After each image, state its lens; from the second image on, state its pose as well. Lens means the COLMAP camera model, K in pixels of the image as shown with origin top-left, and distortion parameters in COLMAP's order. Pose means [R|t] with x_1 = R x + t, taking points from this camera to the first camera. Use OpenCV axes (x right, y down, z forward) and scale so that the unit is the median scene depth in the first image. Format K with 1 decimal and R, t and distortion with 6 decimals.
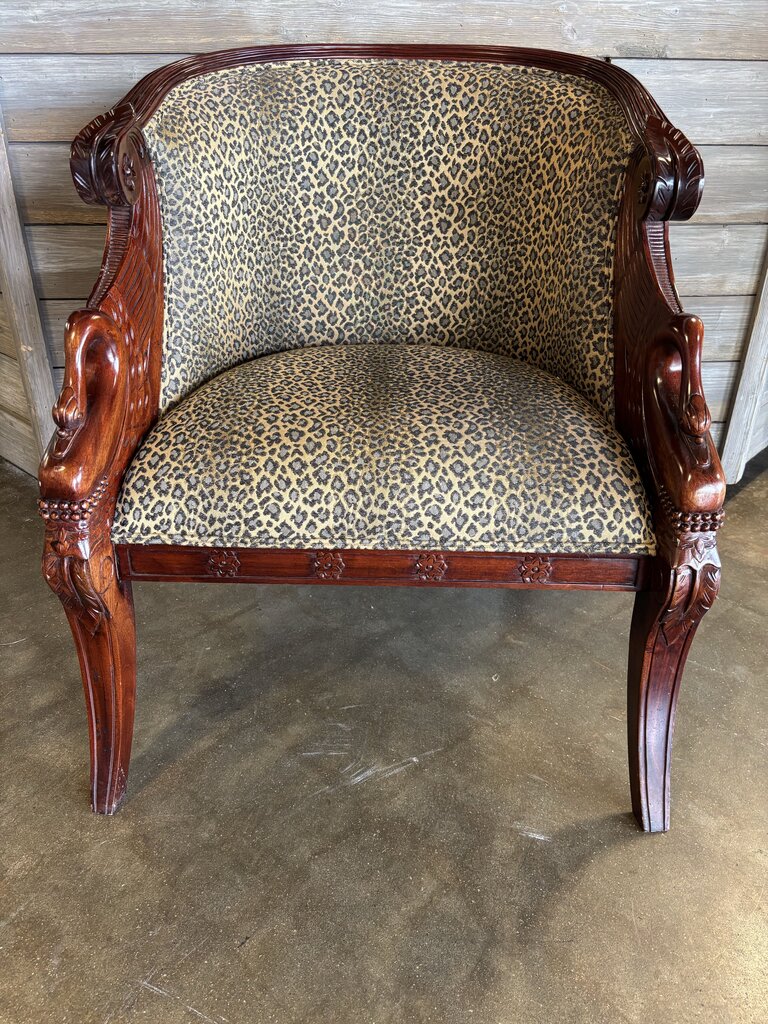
lens RADIAL K [[780.5, 0, 380.0], [0, 780.5, 513.5], [0, 0, 1]] dist [0.006130, 0.002871]
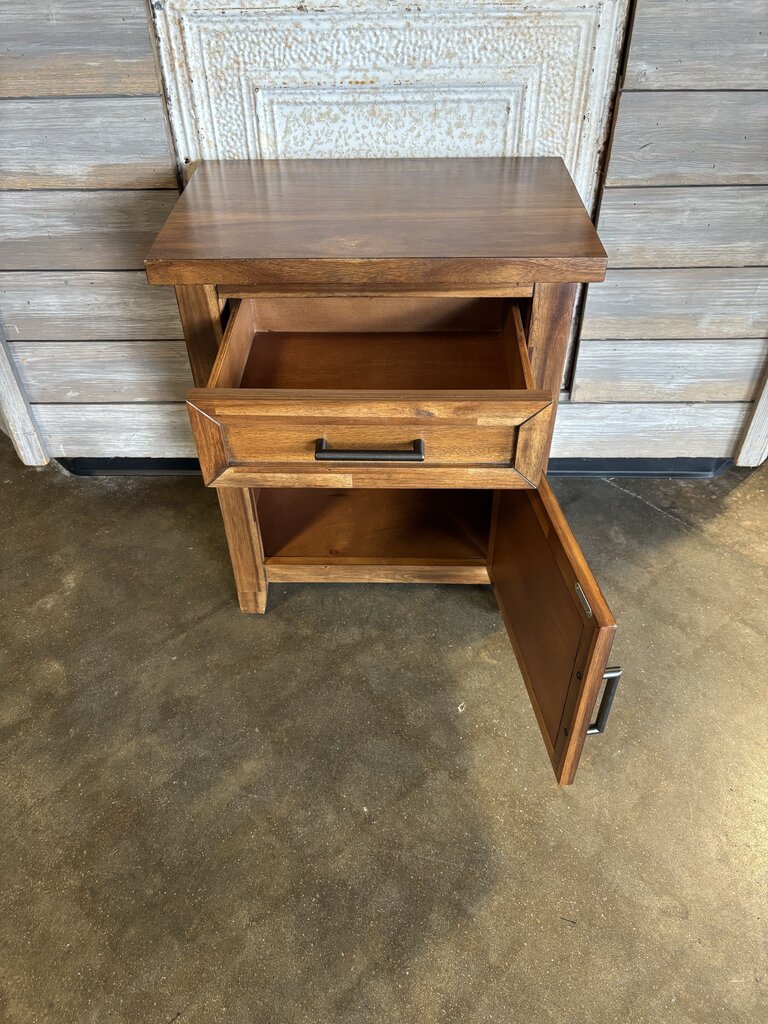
lens RADIAL K [[773.0, 0, 382.2], [0, 773.0, 516.8], [0, 0, 1]] dist [0.048944, -0.064289]
pose [[0.997727, 0.027432, -0.061555, 0.120628], [-0.012784, 0.973861, 0.226784, -0.281173], [0.066167, -0.225481, 0.971998, 0.124714]]
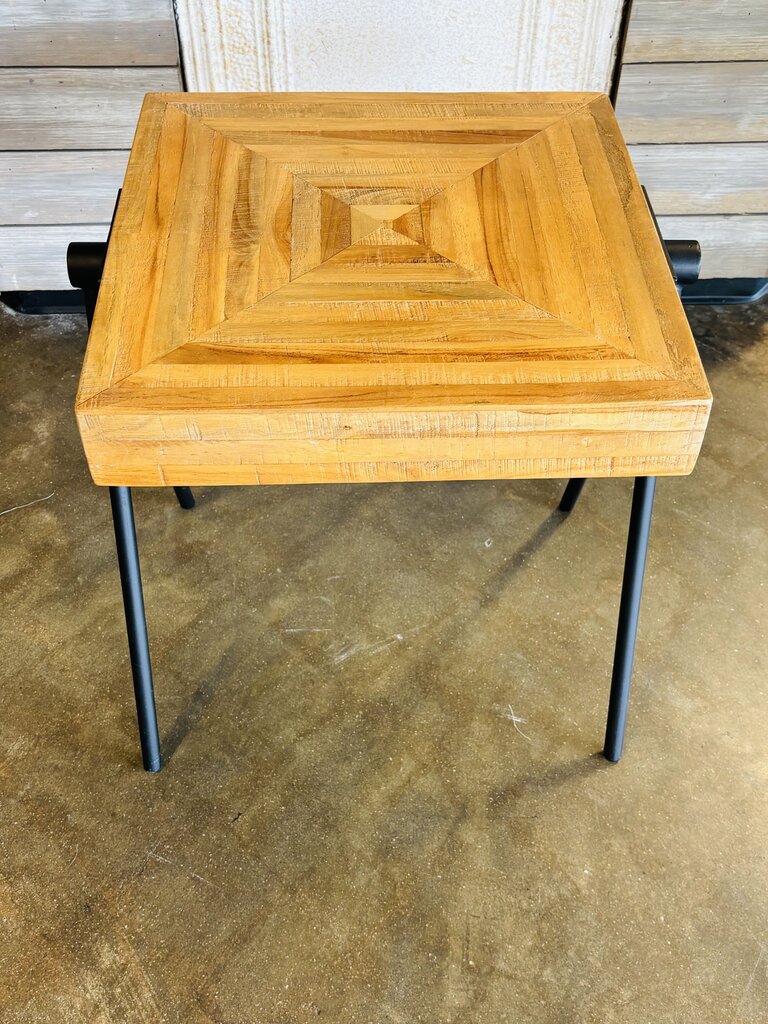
lens RADIAL K [[1062.7, 0, 384.0], [0, 1062.7, 512.0], [0, 0, 1]] dist [0.083143, -0.143696]
pose [[0.999985, 0.003405, 0.004367, 0.019732], [-0.004646, 0.944932, 0.327232, -0.282896], [-0.003013, -0.327248, 0.944934, -0.225833]]
